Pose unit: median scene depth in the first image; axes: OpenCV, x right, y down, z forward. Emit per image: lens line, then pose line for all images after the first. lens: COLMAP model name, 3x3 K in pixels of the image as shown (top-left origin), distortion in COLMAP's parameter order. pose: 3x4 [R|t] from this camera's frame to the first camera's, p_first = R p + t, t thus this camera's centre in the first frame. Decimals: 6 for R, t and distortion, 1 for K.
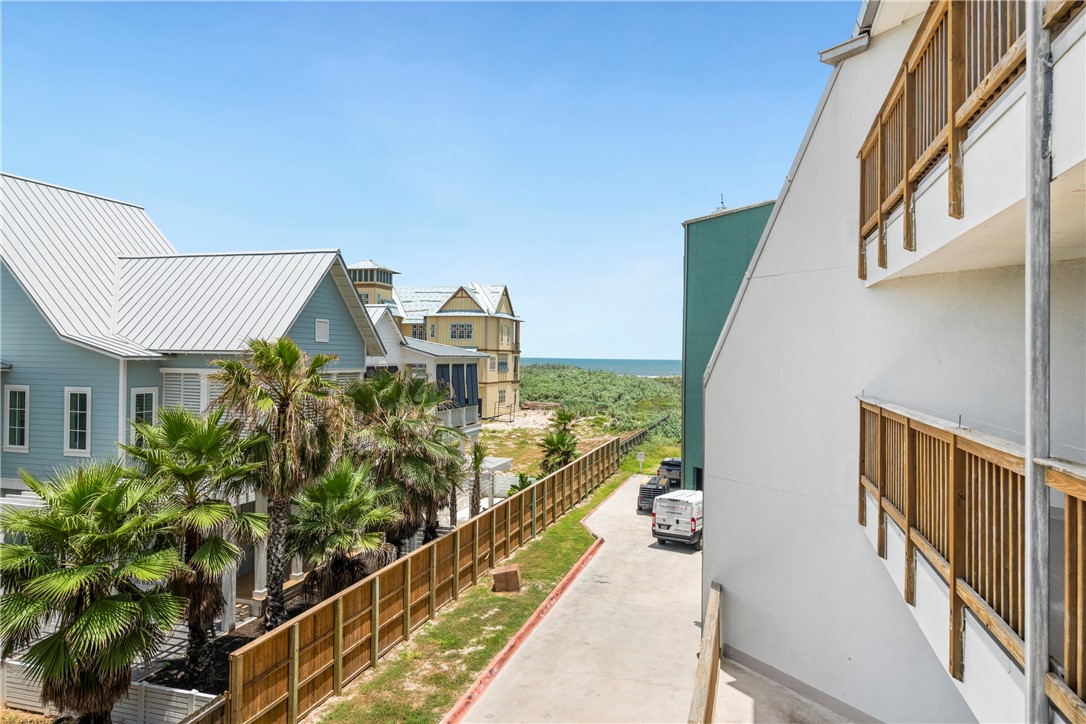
lens RADIAL K [[719.1, 0, 542.6], [0, 719.1, 352.4], [0, 0, 1]] dist [0.000376, 0.004342]
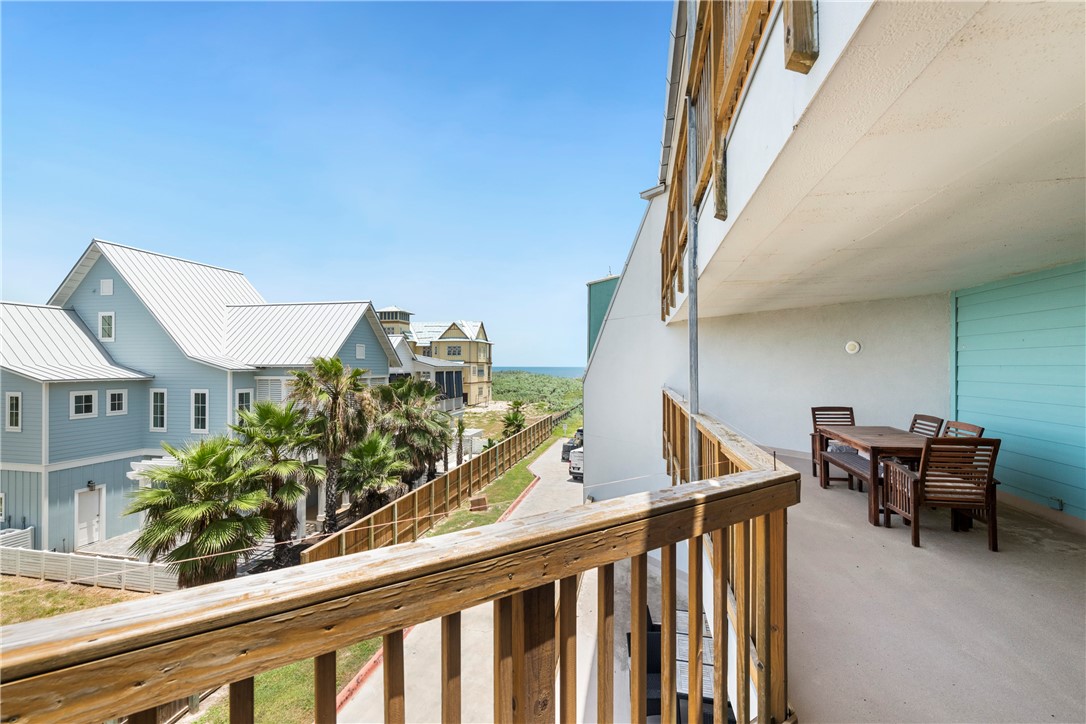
lens RADIAL K [[451.6, 0, 543.0], [0, 451.6, 362.0], [0, 0, 1]] dist [0.001569, -0.000091]
pose [[0.996994, -0.010963, 0.076705, 0.022795], [0.011155, 0.999936, -0.002078, -0.000428], [-0.076677, 0.002927, 0.997052, -0.036046]]
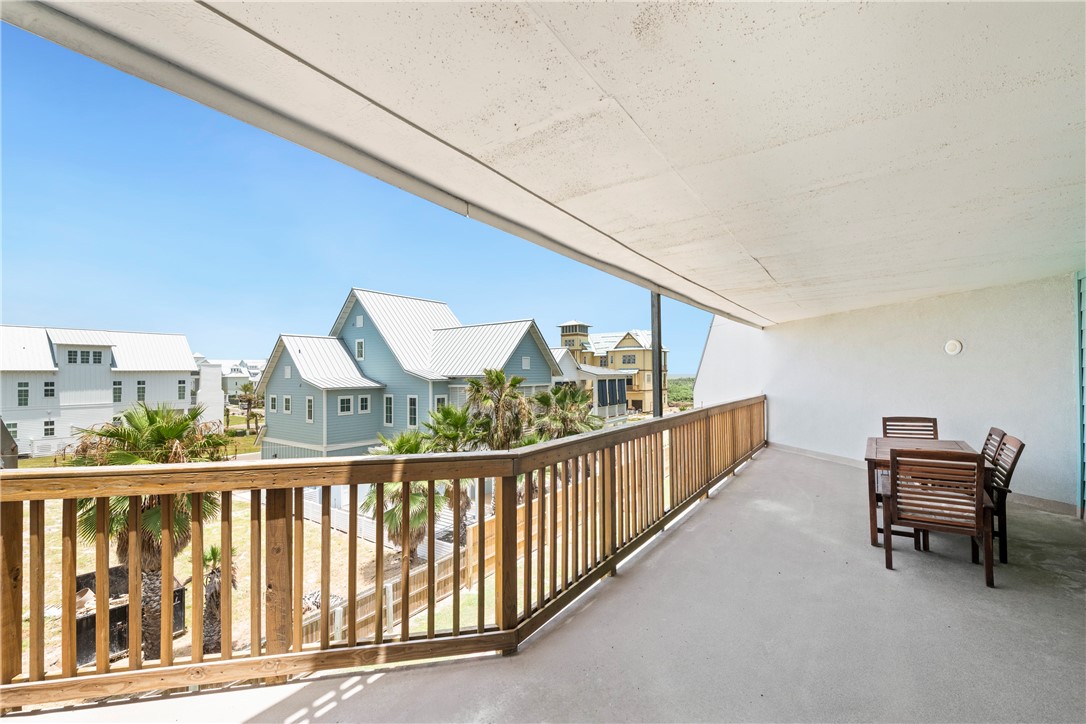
lens RADIAL K [[438.1, 0, 544.7], [0, 438.1, 355.5], [0, 0, 1]] dist [-0.002513, -0.000173]
pose [[0.945835, -0.039680, -0.322214, 0.112814], [0.027219, 0.998700, -0.043086, 0.000424], [0.323505, 0.031982, 0.945686, -0.058412]]
